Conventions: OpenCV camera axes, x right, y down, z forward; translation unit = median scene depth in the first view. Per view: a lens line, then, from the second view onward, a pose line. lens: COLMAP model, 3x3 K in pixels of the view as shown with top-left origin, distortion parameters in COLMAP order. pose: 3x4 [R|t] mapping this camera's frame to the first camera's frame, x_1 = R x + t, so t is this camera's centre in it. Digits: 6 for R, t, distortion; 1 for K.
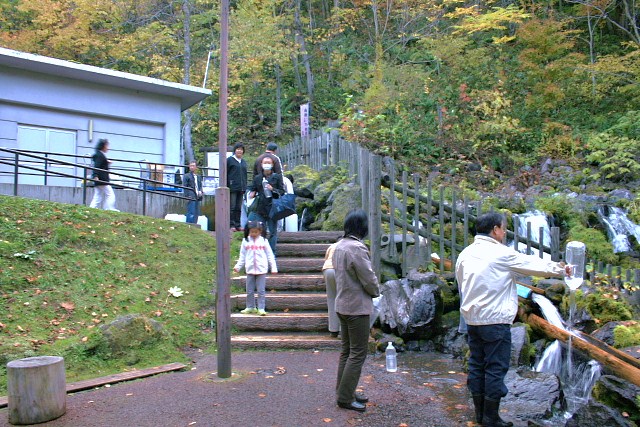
lens RADIAL K [[539.5, 0, 321.8], [0, 539.5, 226.3], [0, 0, 1]] dist [-0.053739, 0.011786]
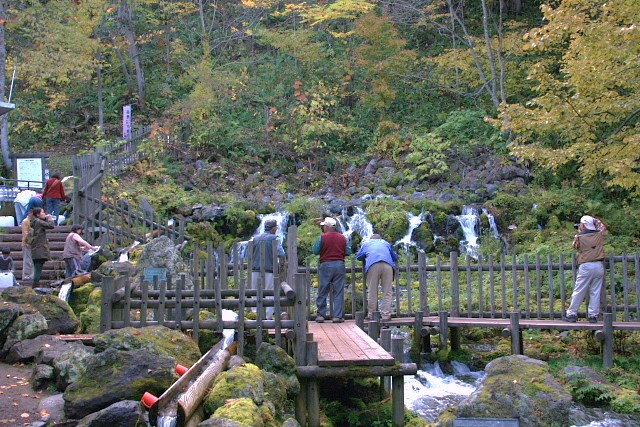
lens RADIAL K [[819.4, 0, 320.0], [0, 819.4, 213.5], [0, 0, 1]] dist [-0.025331, -0.042220]
pose [[0.998086, -0.008457, 0.061258, 0.227001], [0.010368, 0.999467, -0.030957, 0.020052], [-0.060964, 0.031533, 0.997642, -0.504665]]
